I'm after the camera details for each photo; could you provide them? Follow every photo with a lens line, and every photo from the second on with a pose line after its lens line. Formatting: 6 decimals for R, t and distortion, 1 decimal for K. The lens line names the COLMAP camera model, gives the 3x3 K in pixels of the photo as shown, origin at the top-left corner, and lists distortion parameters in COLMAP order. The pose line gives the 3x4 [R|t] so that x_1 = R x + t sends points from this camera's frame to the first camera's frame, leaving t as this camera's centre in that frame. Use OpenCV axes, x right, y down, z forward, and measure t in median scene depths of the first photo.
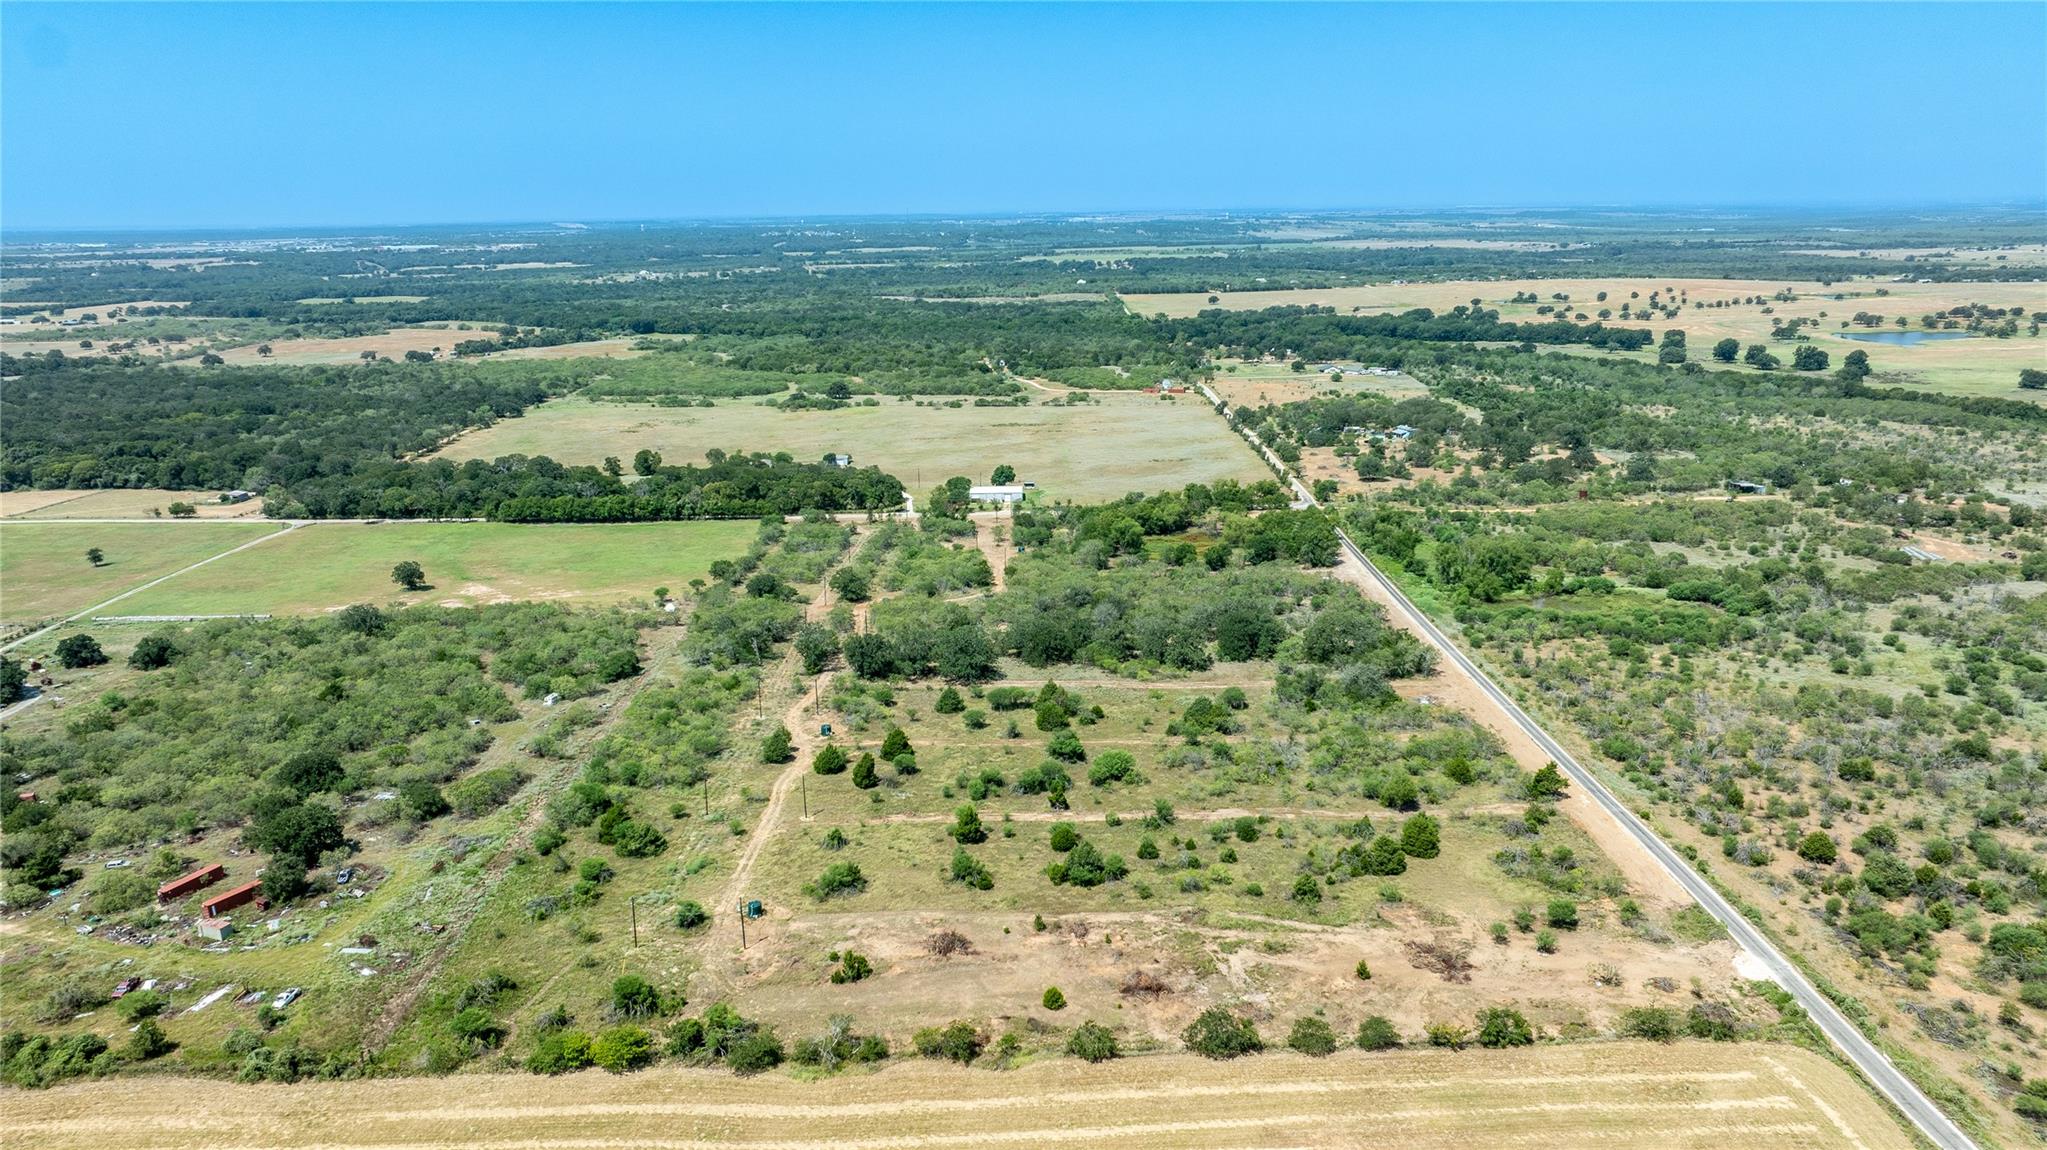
lens RADIAL K [[1426.5, 0, 1022.8], [0, 1426.5, 587.5], [0, 0, 1]] dist [-0.020055, -0.001615]
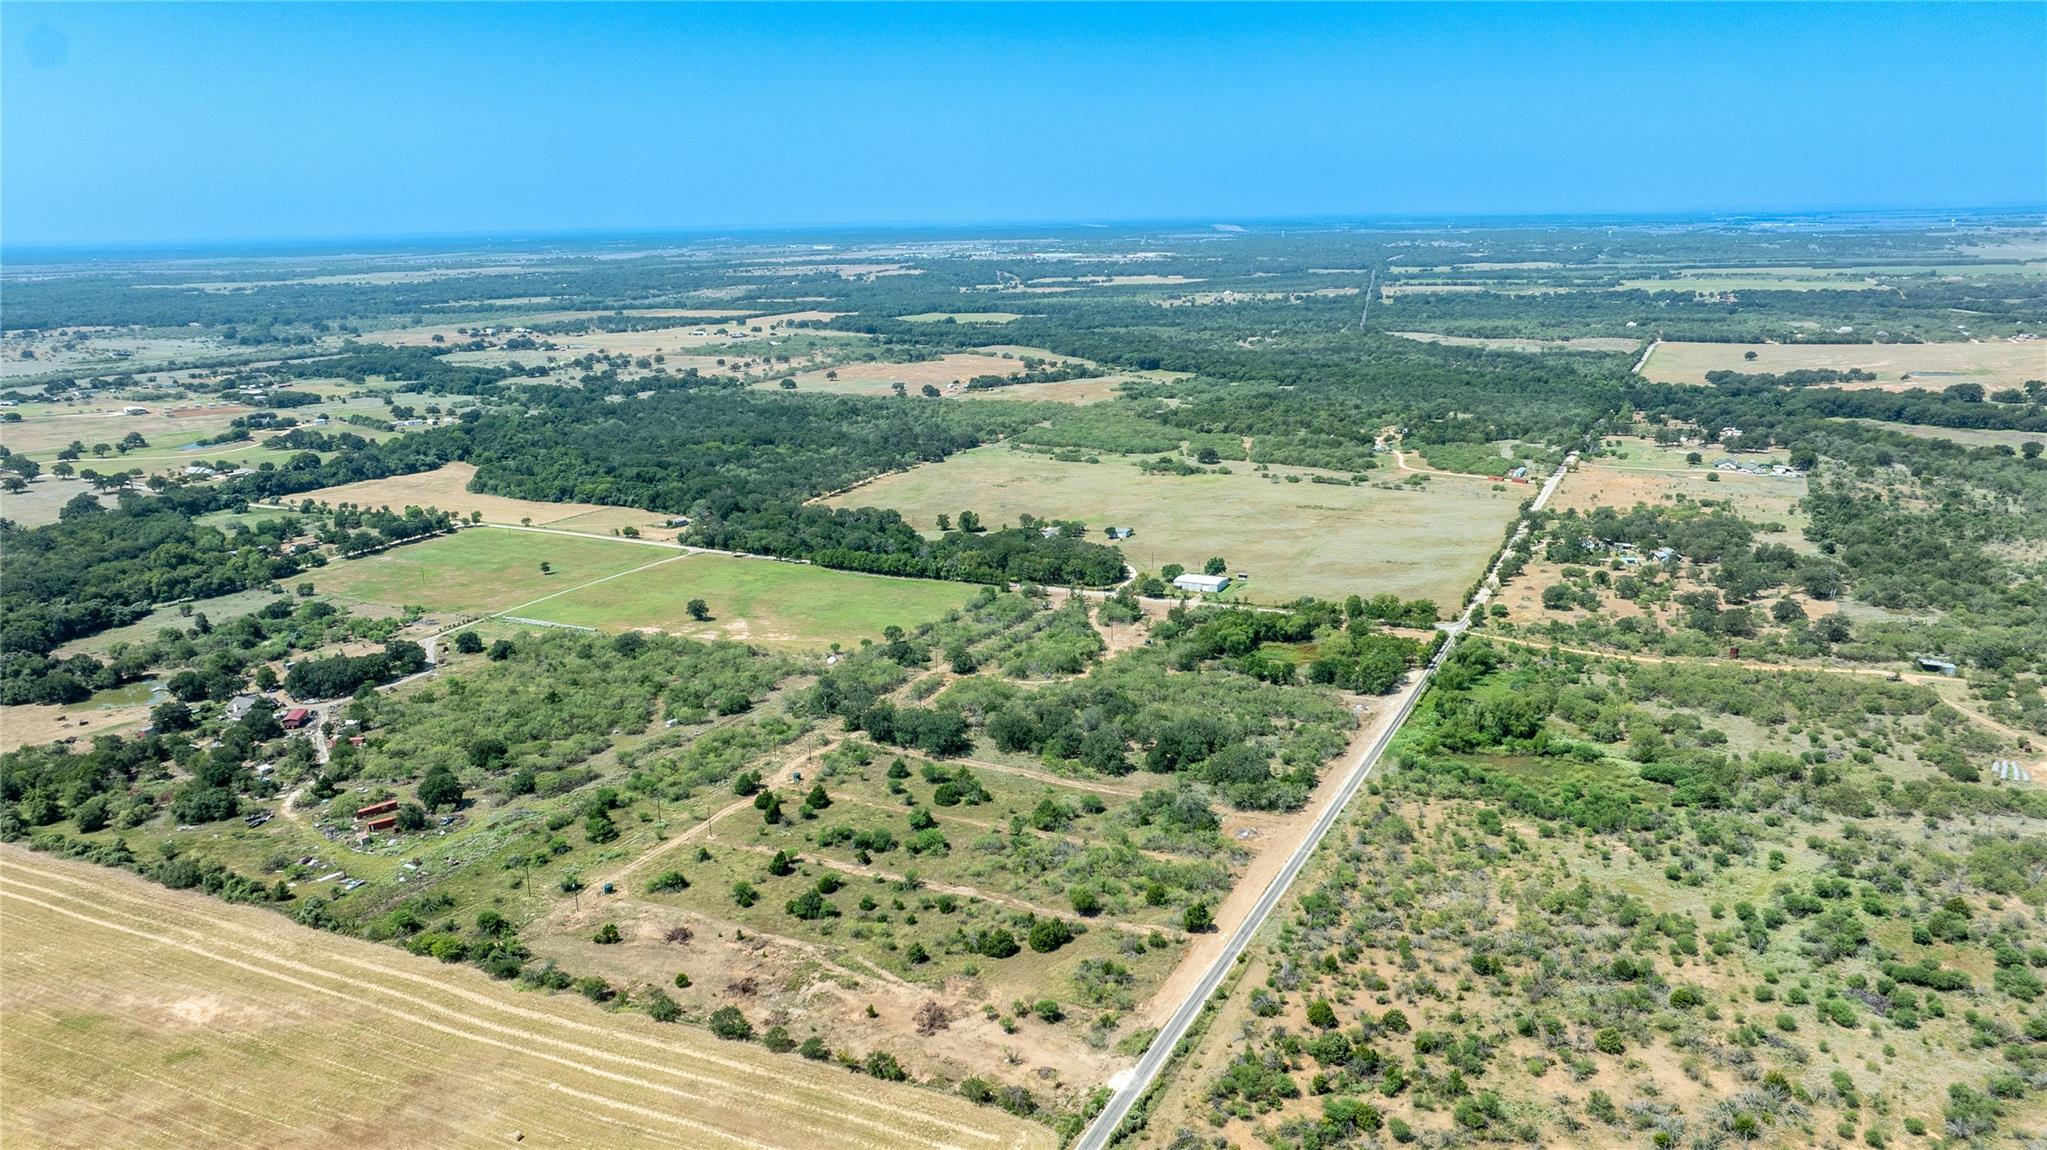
lens RADIAL K [[1426.5, 0, 1022.8], [0, 1426.5, 587.5], [0, 0, 1]] dist [-0.020055, -0.001615]
pose [[0.899014, 0.108831, -0.424182, 0.440405], [-0.107498, 0.993834, 0.027153, -0.101604], [0.424522, 0.021188, 0.905170, -0.122759]]
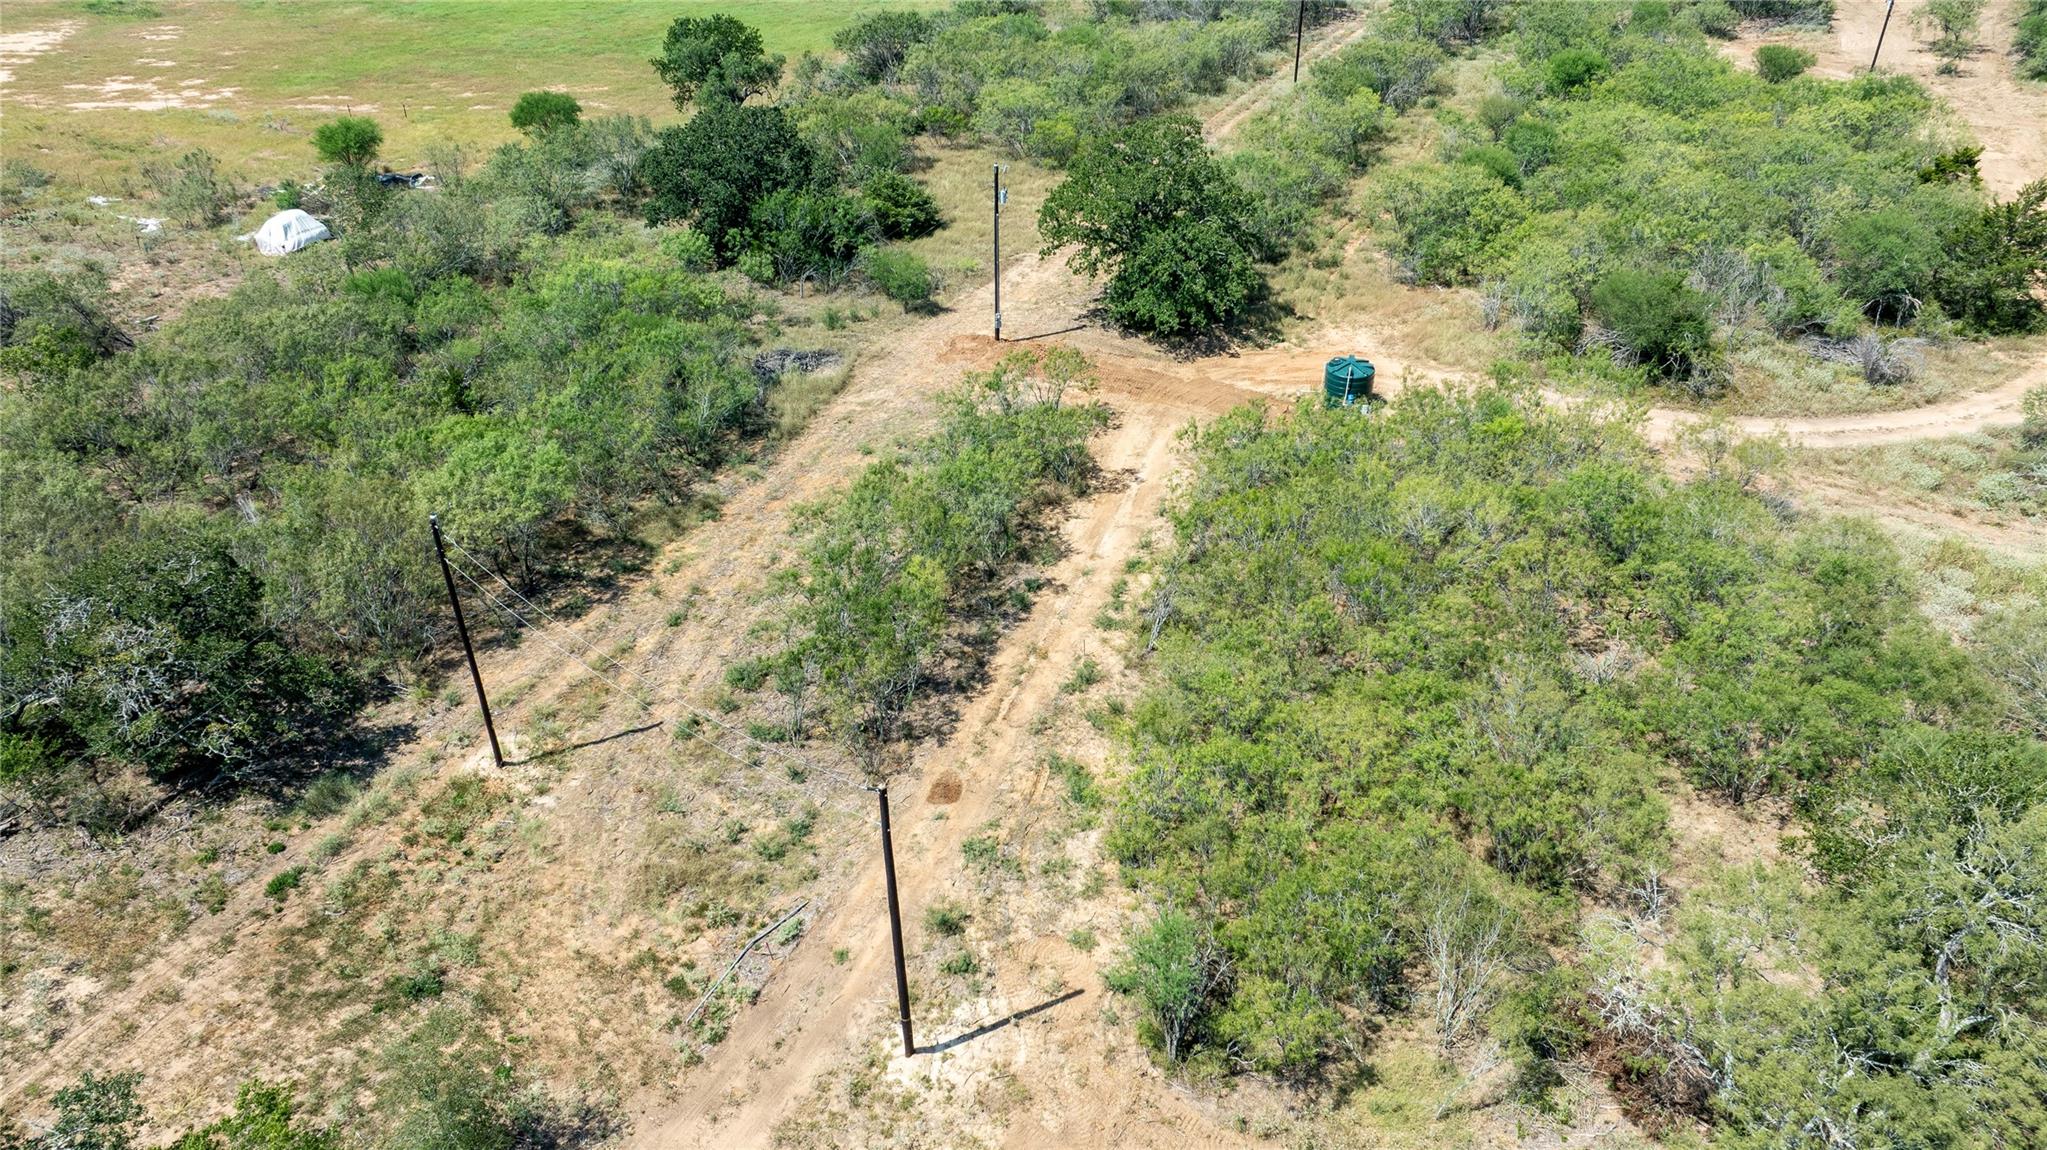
lens RADIAL K [[1426.5, 0, 1022.8], [0, 1426.5, 587.5], [0, 0, 1]] dist [-0.020055, -0.001615]
pose [[0.912307, 0.230396, -0.338546, -0.066424], [-0.100408, 0.927334, 0.360515, -0.021501], [0.397006, -0.294907, 0.869147, 0.795079]]
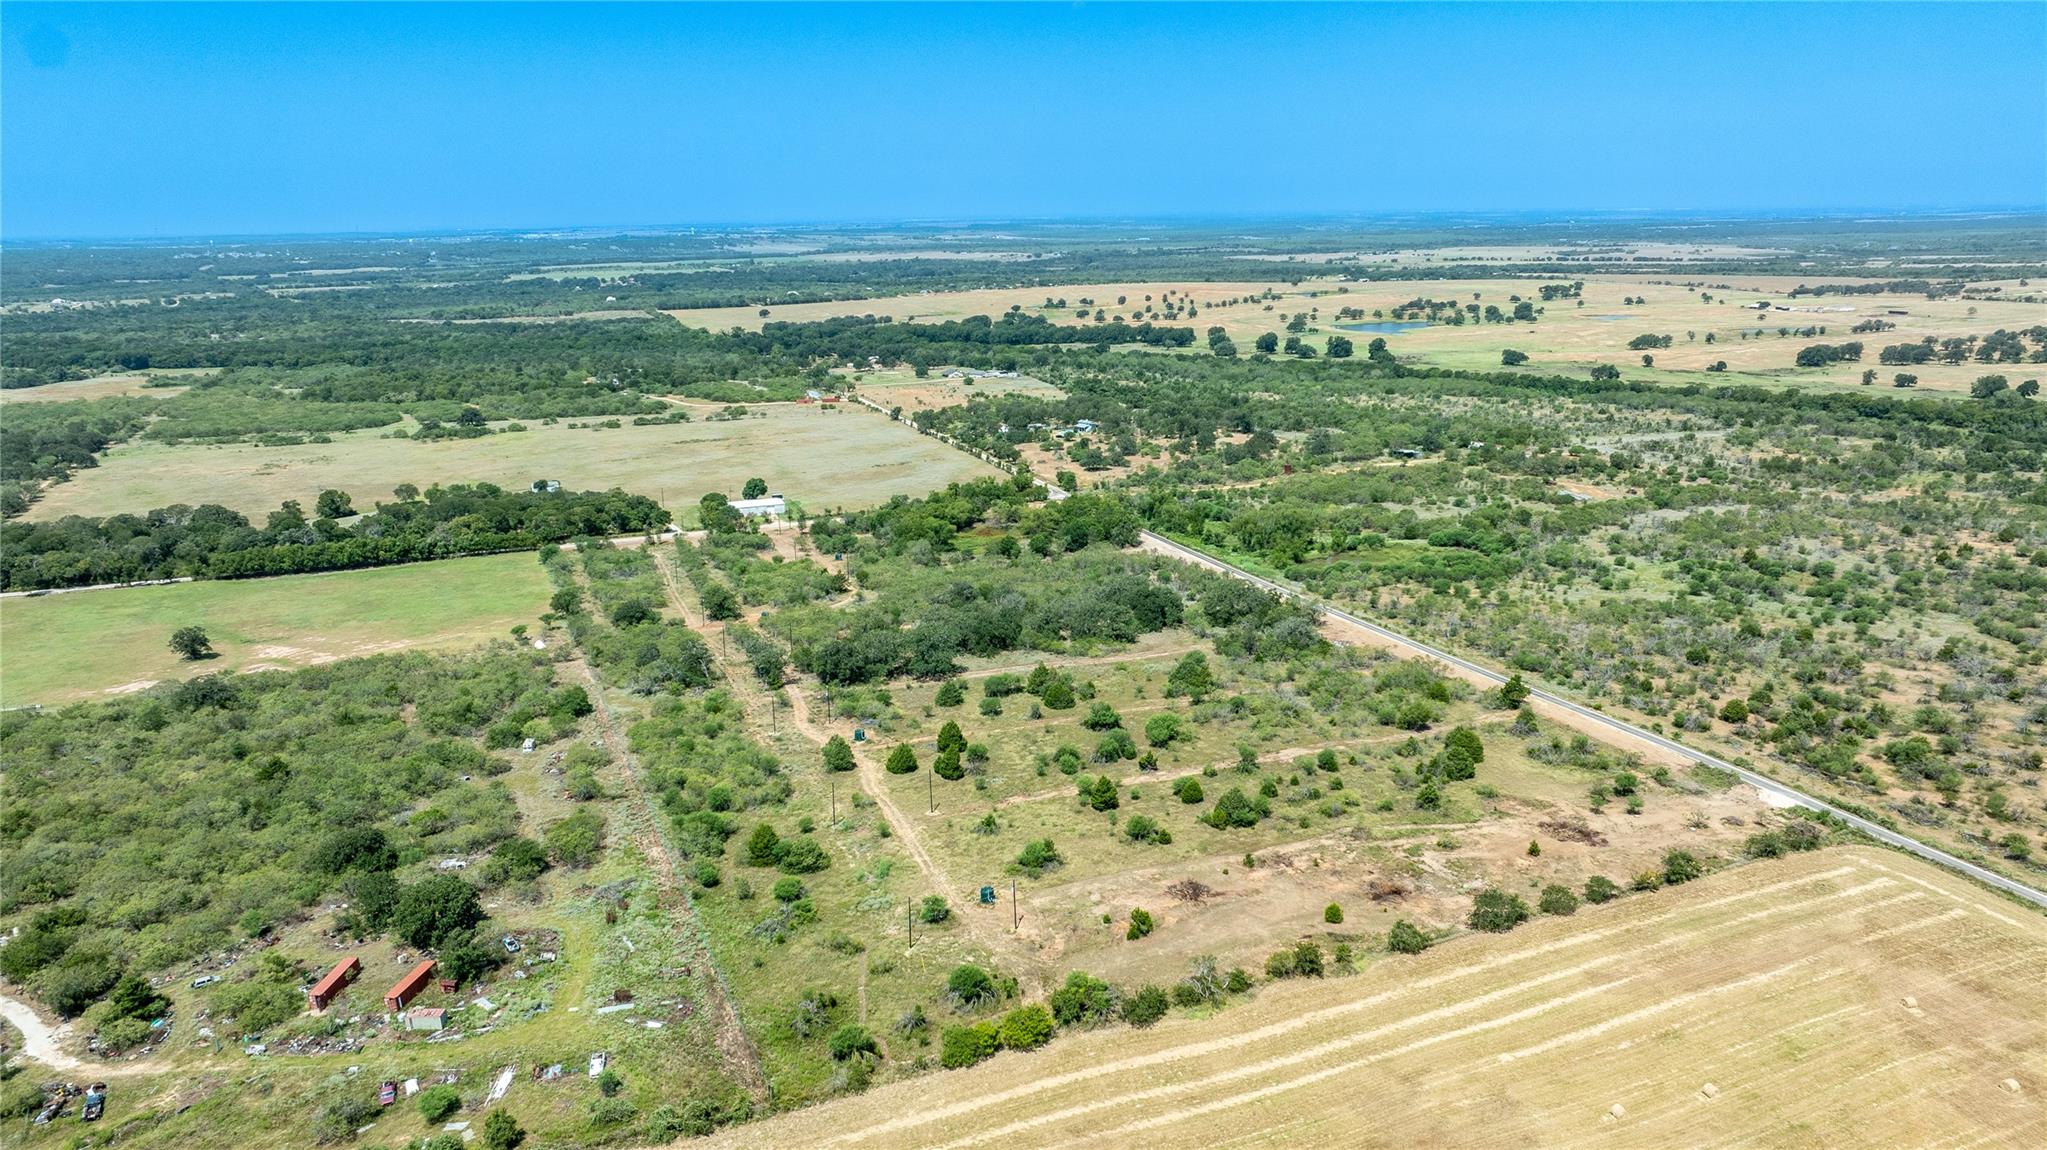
lens RADIAL K [[1426.5, 0, 1022.8], [0, 1426.5, 587.5], [0, 0, 1]] dist [-0.020055, -0.001615]
pose [[0.931754, -0.092809, 0.351029, -0.259275], [0.096222, 0.995330, 0.007750, -0.000073], [-0.350109, 0.026556, 0.936333, 0.011658]]
